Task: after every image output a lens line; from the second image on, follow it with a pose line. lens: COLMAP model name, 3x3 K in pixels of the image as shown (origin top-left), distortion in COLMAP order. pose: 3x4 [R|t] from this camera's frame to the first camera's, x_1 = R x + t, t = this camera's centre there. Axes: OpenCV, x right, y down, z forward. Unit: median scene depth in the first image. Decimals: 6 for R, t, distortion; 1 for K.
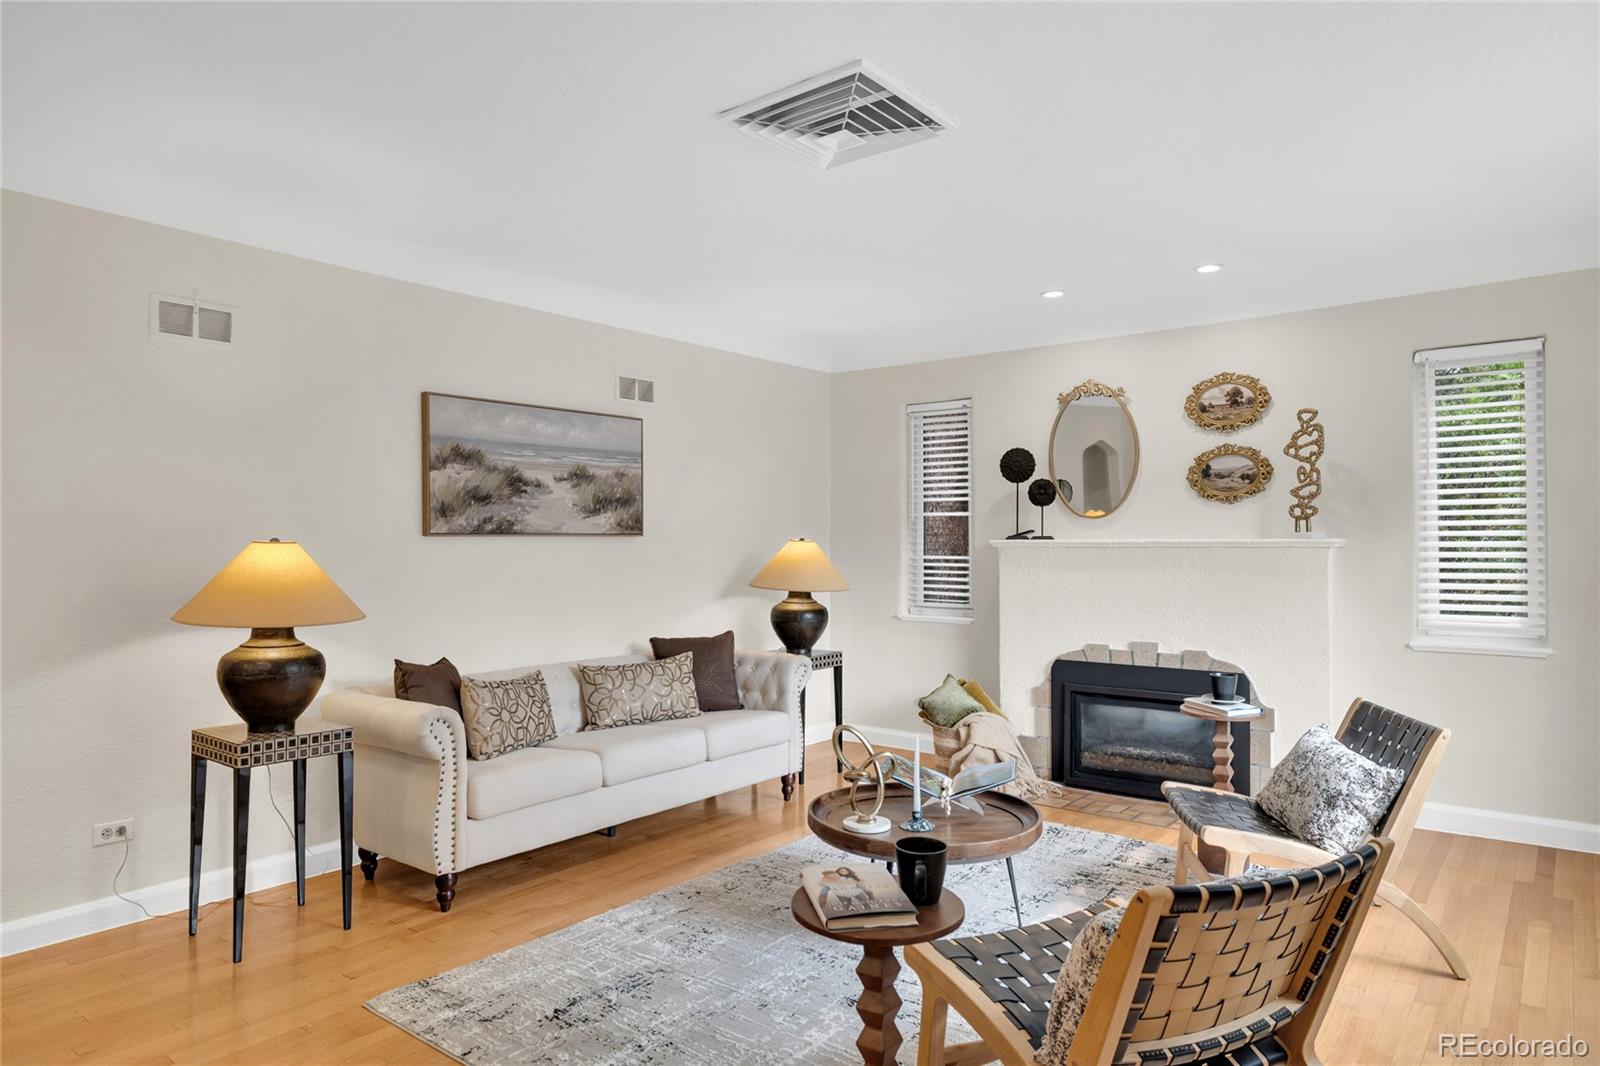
lens RADIAL K [[980.5, 0, 800.0], [0, 980.5, 533.0], [0, 0, 1]] dist [-0.005545, 0.000090]
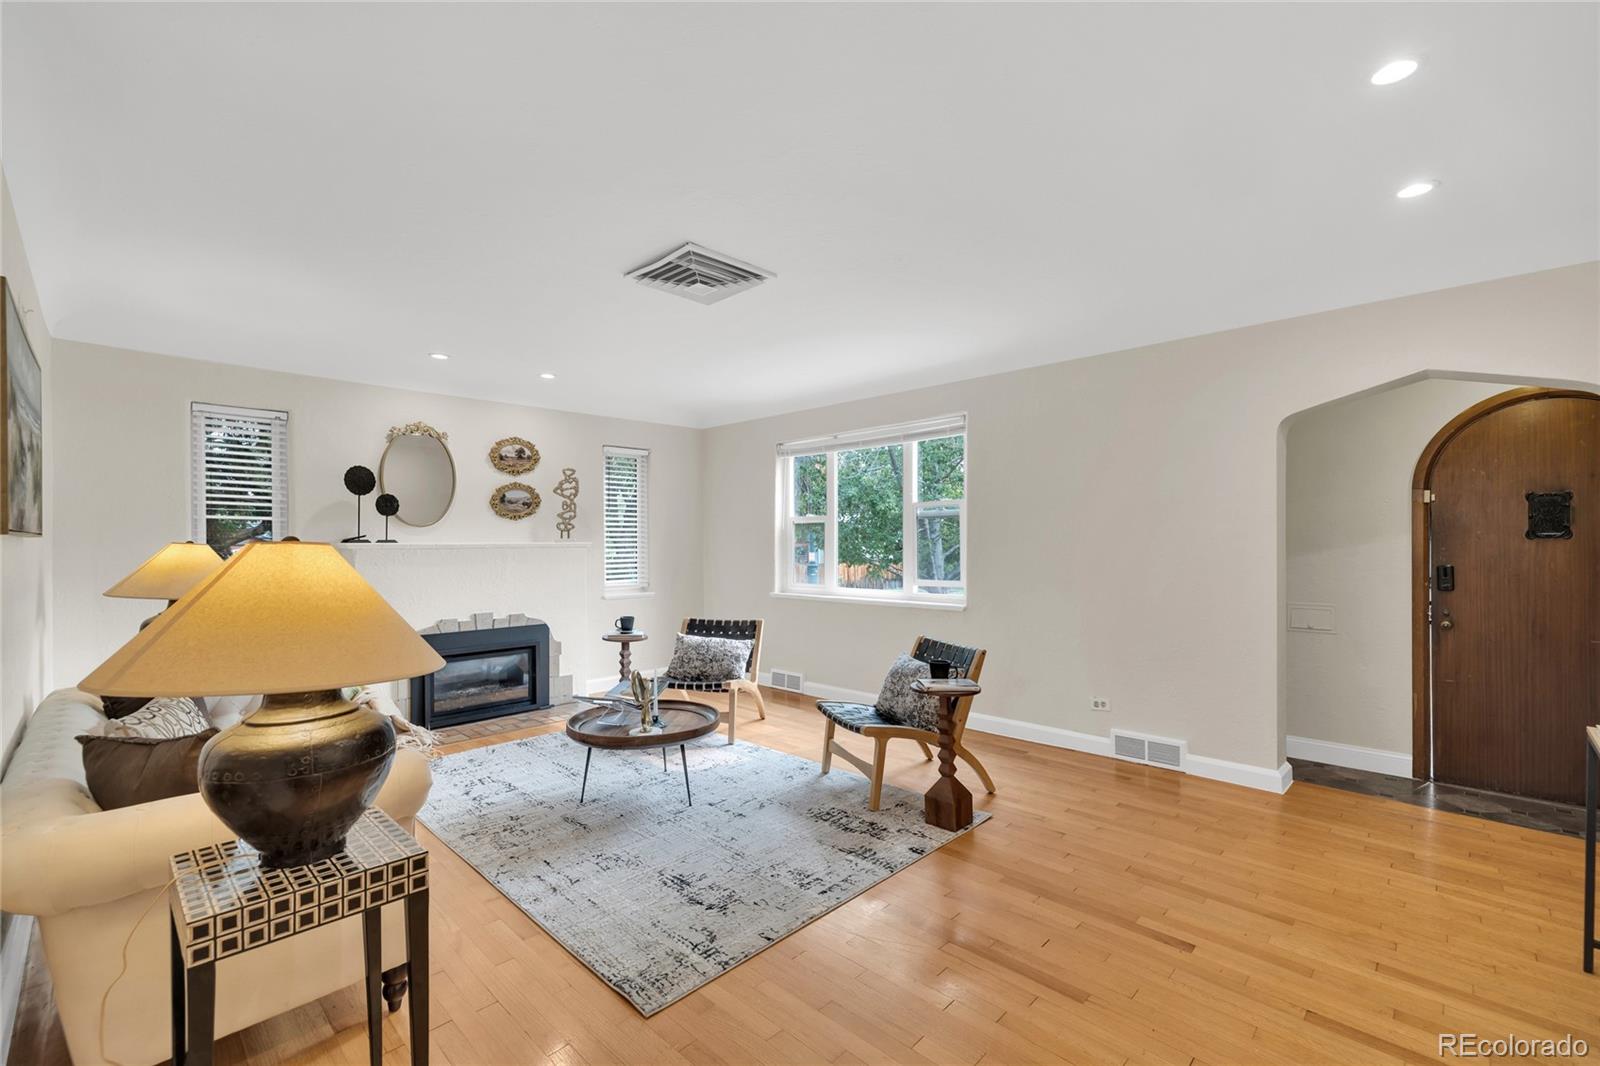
lens RADIAL K [[681.4, 0, 798.7], [0, 681.4, 541.3], [0, 0, 1]] dist [0.001513, 0.000294]
pose [[0.106912, 0.001510, 0.994267, -0.624044], [-0.005460, 0.999985, -0.000931, 0.003030], [-0.994253, -0.005329, 0.106919, 0.436791]]
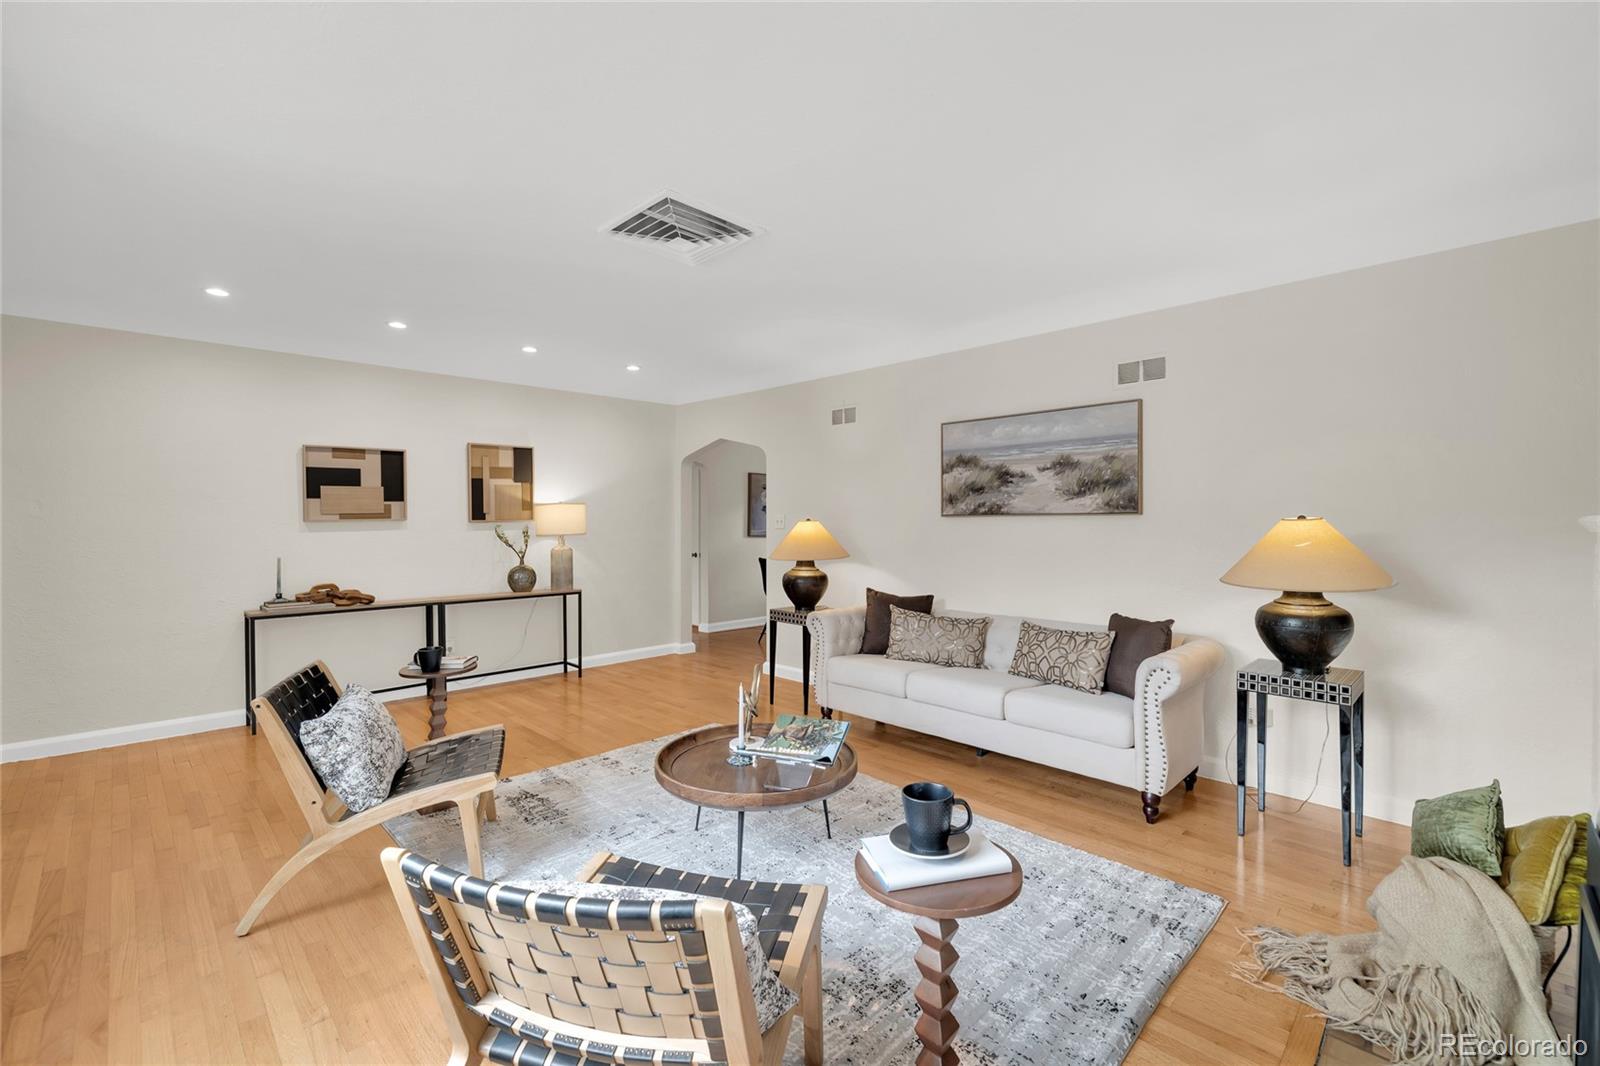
lens RADIAL K [[689.6, 0, 799.5], [0, 689.6, 523.4], [0, 0, 1]] dist [-0.000166, 0.000186]
pose [[-0.121659, 0.009684, -0.992525, 0.630519], [0.014226, 0.999867, 0.008012, 0.001528], [0.992470, -0.013145, -0.121780, 0.784529]]
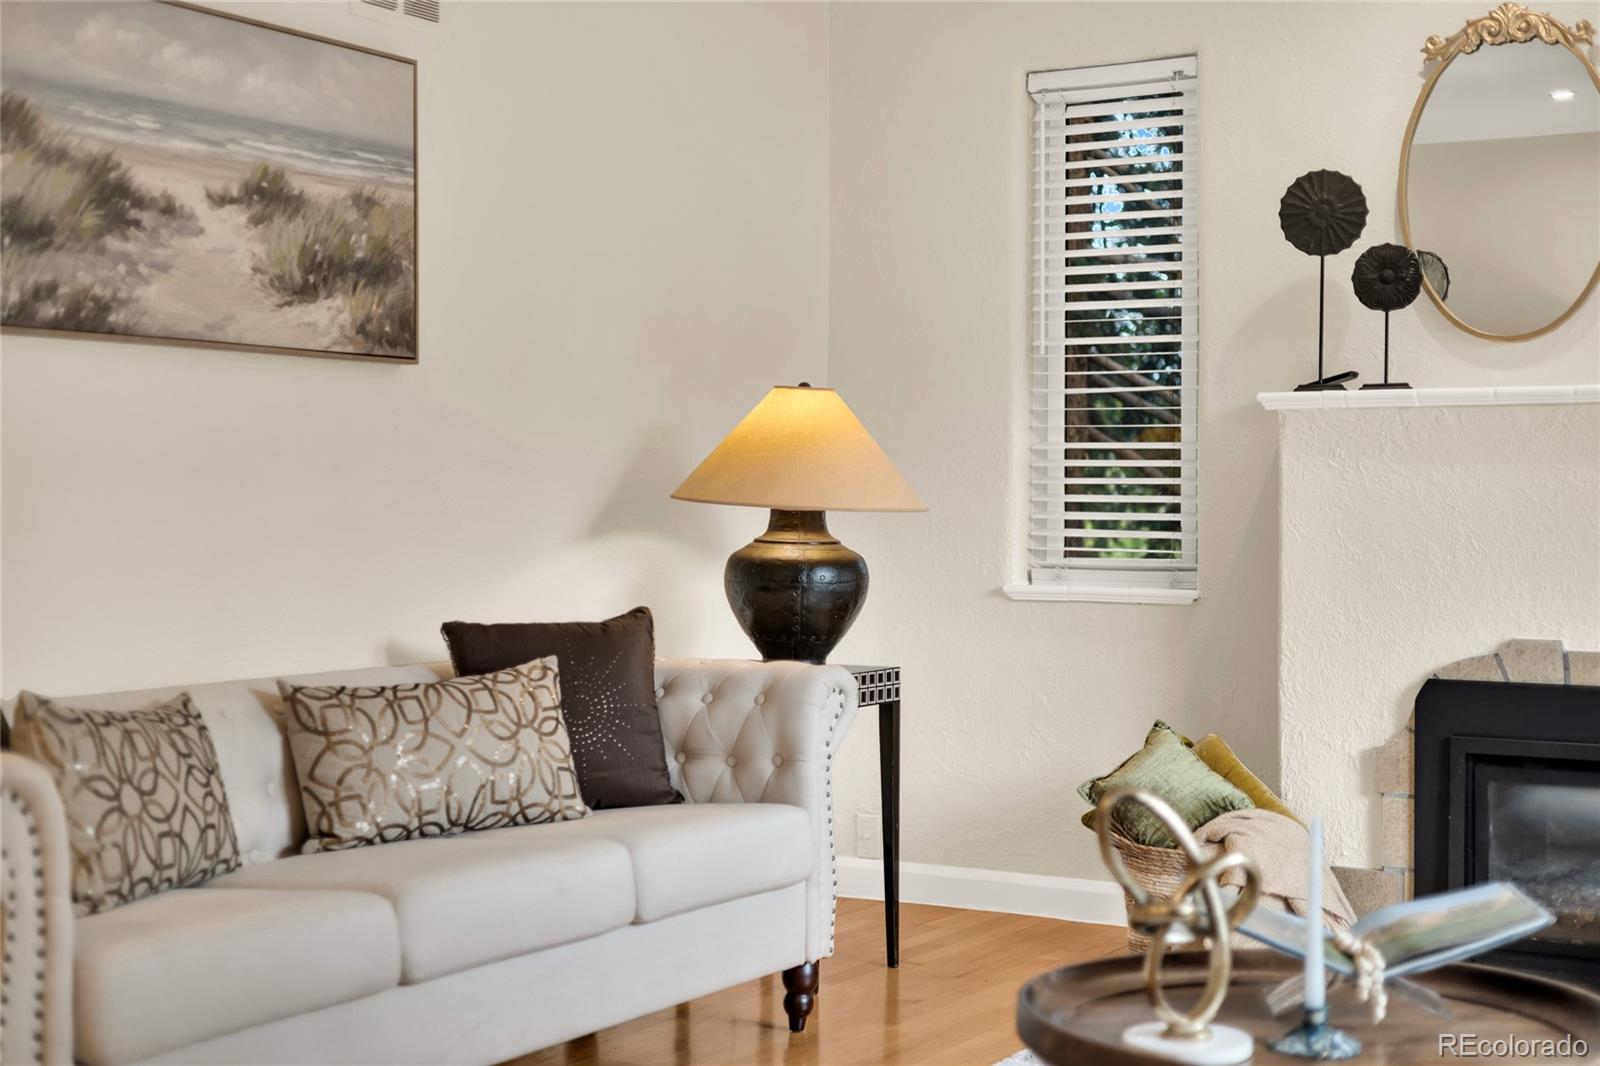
lens RADIAL K [[2246.2, 0, 798.6], [0, 2246.2, 527.3], [0, 0, 1]] dist [0.005152, 0.052935]
pose [[0.992807, 0.003624, 0.119667, -0.123744], [-0.005739, 0.999833, 0.017336, 0.054665], [-0.119584, -0.017899, 0.992663, 0.103665]]
